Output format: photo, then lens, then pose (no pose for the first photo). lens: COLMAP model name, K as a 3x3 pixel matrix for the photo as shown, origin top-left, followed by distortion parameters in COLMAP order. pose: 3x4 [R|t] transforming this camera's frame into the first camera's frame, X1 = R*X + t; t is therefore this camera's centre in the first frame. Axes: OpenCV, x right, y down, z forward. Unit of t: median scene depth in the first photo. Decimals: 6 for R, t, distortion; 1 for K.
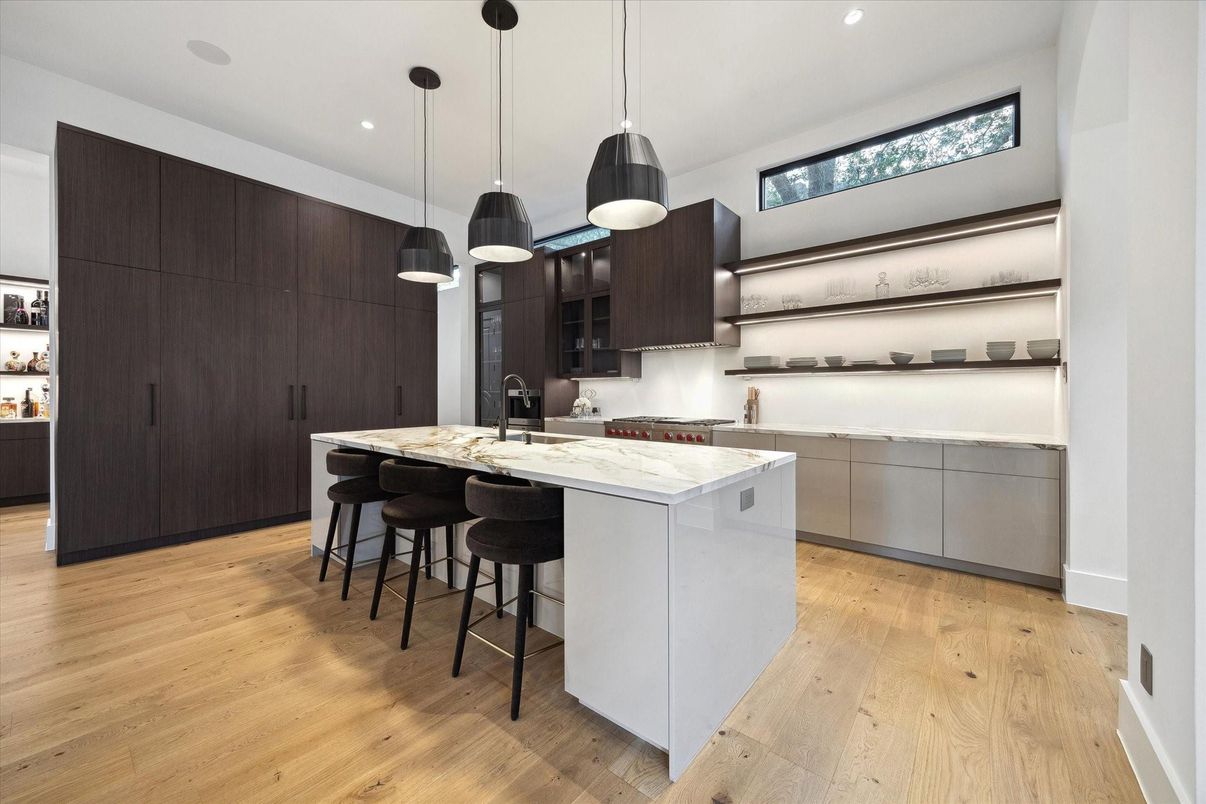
lens RADIAL K [[455.6, 0, 602.8], [0, 455.6, 391.0], [0, 0, 1]] dist [-0.000650, -0.000017]
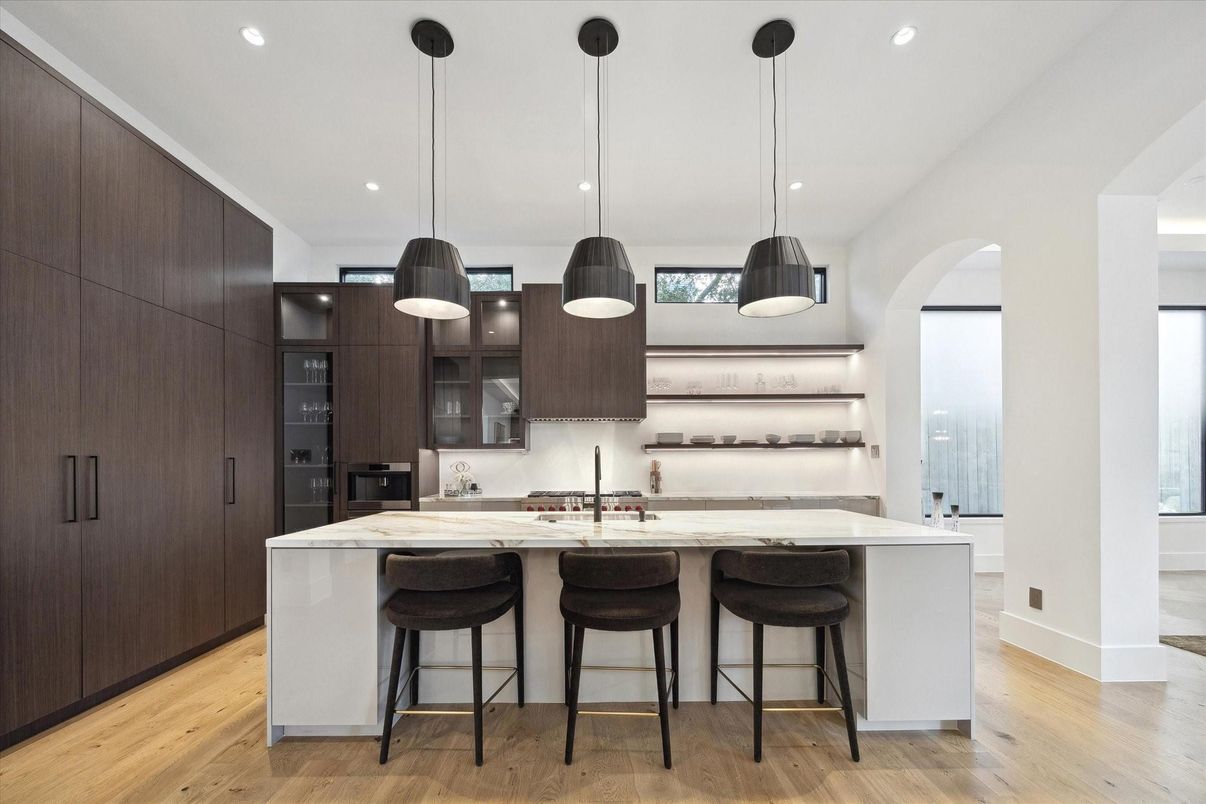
lens RADIAL K [[479.8, 0, 600.6], [0, 479.8, 460.5], [0, 0, 1]] dist [-0.002350, -0.000270]
pose [[0.770193, 0.001024, 0.637811, -0.582948], [0.003802, 0.999974, -0.006197, -0.001358], [-0.637800, 0.007198, 0.770168, 0.203742]]
